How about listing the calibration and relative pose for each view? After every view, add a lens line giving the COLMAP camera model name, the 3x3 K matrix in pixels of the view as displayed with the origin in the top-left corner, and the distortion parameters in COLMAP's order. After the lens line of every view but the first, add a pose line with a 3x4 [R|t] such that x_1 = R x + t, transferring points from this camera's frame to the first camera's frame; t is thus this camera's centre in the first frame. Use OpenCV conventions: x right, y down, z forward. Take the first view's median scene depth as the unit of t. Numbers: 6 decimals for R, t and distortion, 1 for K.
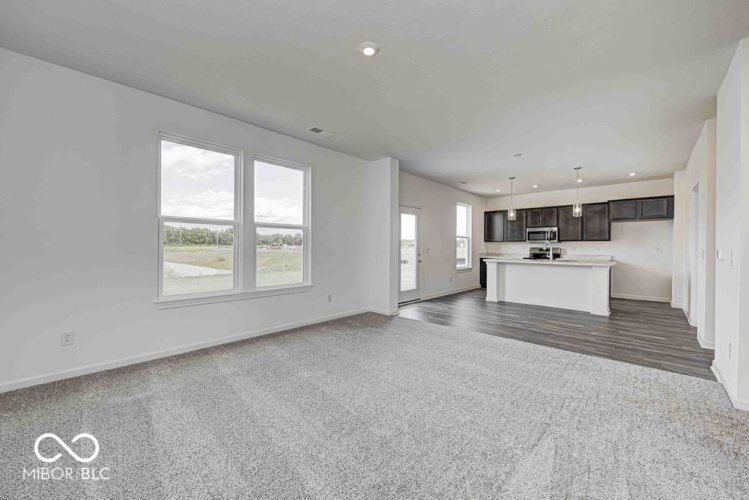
lens RADIAL K [[299.5, 0, 374.5], [0, 299.5, 250.0], [0, 0, 1]] dist [0.001352, -0.000058]
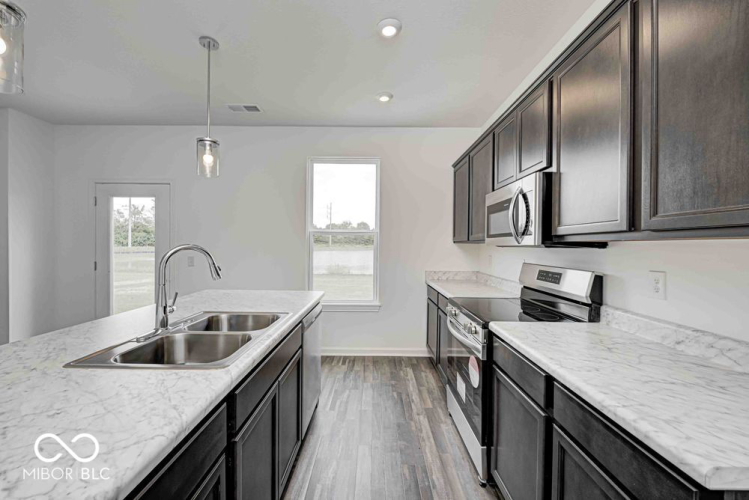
lens RADIAL K [[299.5, 0, 374.5], [0, 299.5, 250.0], [0, 0, 1]] dist [0.001352, -0.000058]
pose [[0.658705, 0.009324, -0.752344, 0.692075], [-0.011017, 0.999936, 0.002747, -0.021606], [0.752321, 0.006479, 0.658765, 0.775022]]
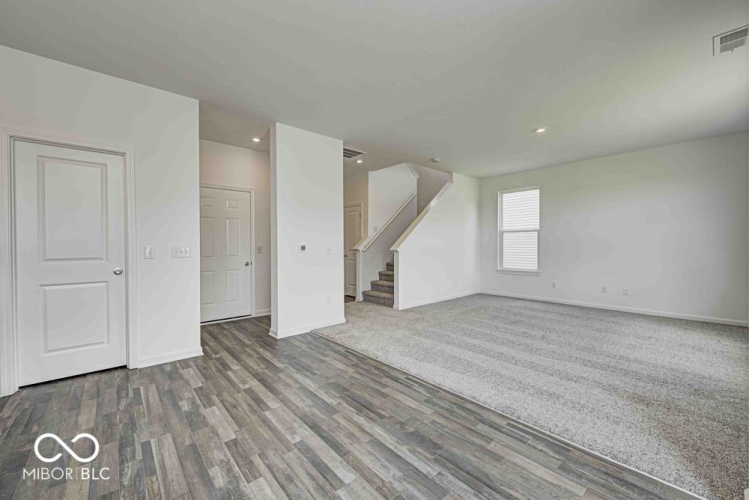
lens RADIAL K [[299.5, 0, 374.5], [0, 299.5, 250.0], [0, 0, 1]] dist [0.001352, -0.000058]
pose [[-0.994485, 0.001628, 0.104862, -0.397530], [0.003604, 0.999819, 0.018655, -0.009280], [-0.104812, 0.018930, -0.994312, 2.963892]]
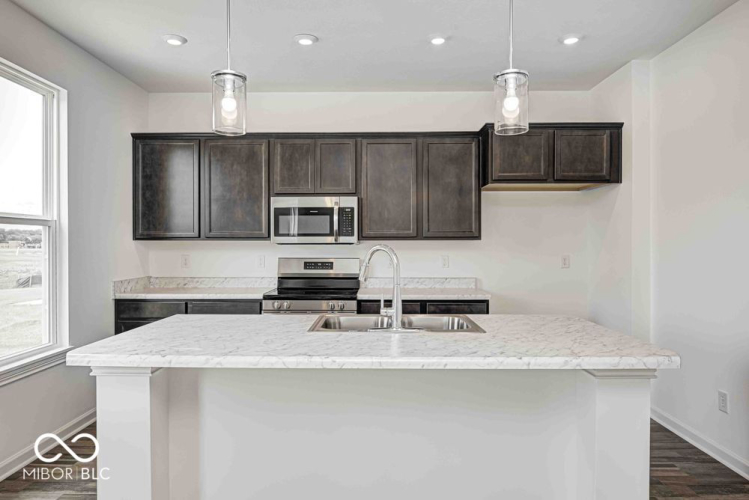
lens RADIAL K [[497.9, 0, 374.5], [0, 497.9, 250.0], [0, 0, 1]] dist [0.026797, 0.000509]
pose [[0.748799, -0.014725, 0.662633, 0.261458], [0.012804, 0.999888, 0.007751, -0.021603], [-0.662673, 0.002681, 0.748904, 0.576921]]
